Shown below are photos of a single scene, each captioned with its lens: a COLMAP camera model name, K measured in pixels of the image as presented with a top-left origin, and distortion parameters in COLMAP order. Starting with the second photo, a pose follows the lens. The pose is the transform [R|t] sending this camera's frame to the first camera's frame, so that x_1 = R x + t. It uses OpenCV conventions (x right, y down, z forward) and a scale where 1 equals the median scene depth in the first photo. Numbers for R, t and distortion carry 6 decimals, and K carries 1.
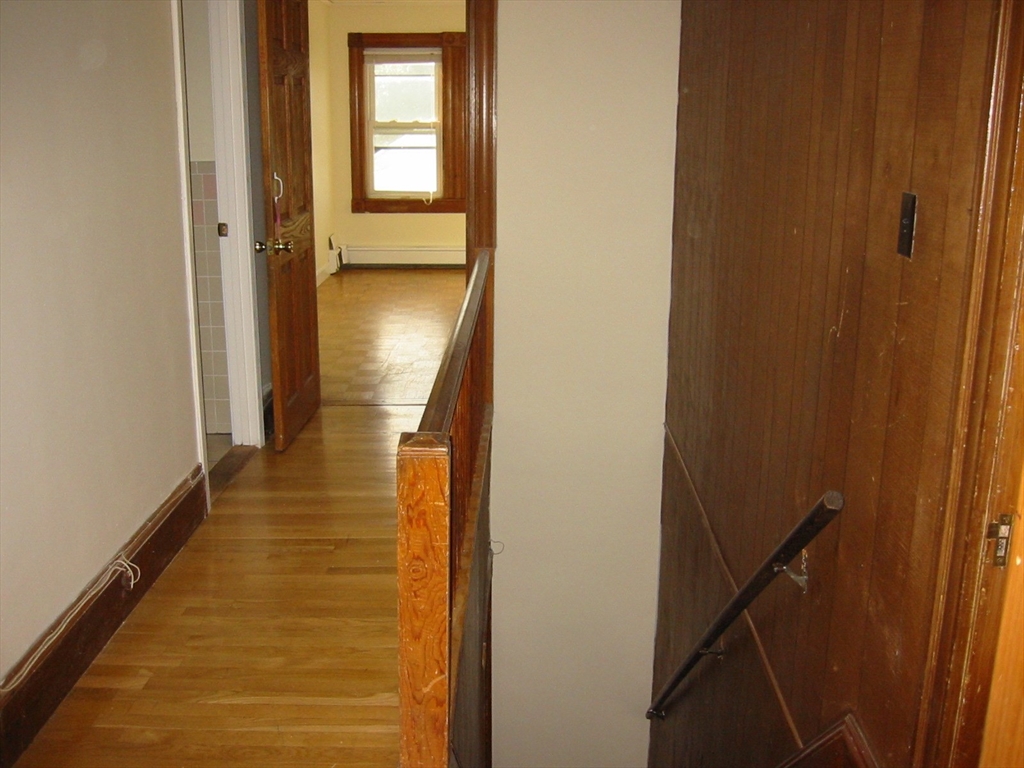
lens RADIAL K [[1071.7, 0, 512.0], [0, 1071.7, 384.0], [0, 0, 1]] dist [-0.004096, -0.000427]
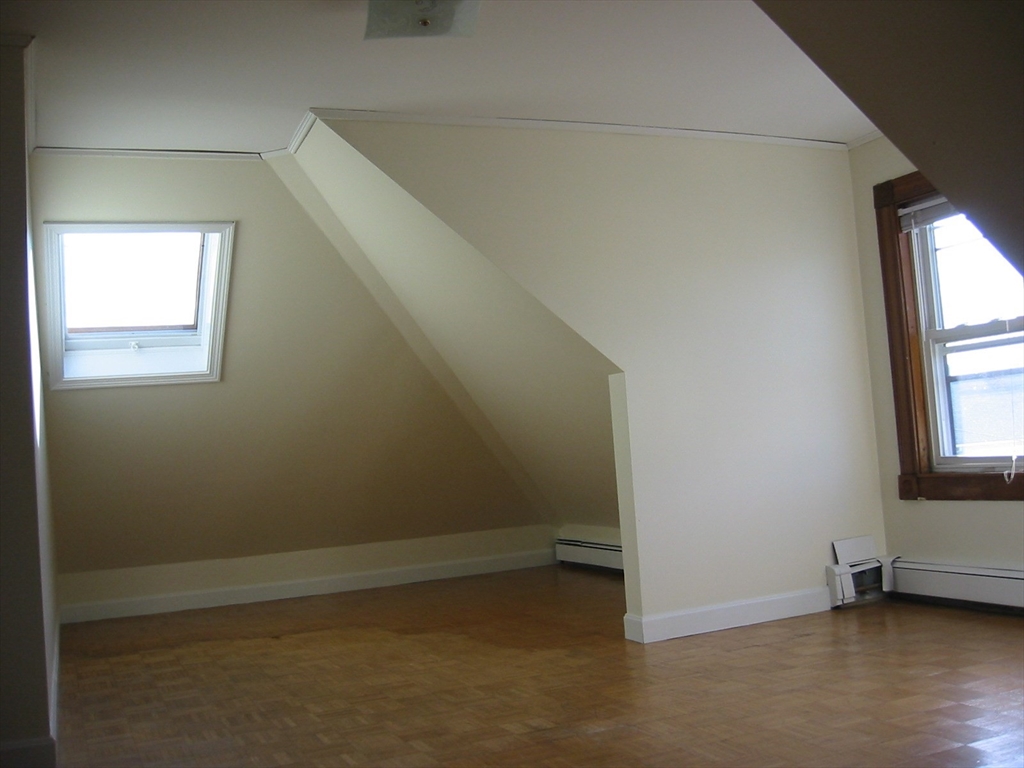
lens RADIAL K [[1071.7, 0, 512.0], [0, 1071.7, 384.0], [0, 0, 1]] dist [-0.004096, -0.000427]
pose [[0.406200, -0.085782, -0.909749, 0.269761], [-0.155388, 0.974600, -0.161277, -0.099143], [0.900475, 0.206874, 0.382553, 0.608185]]
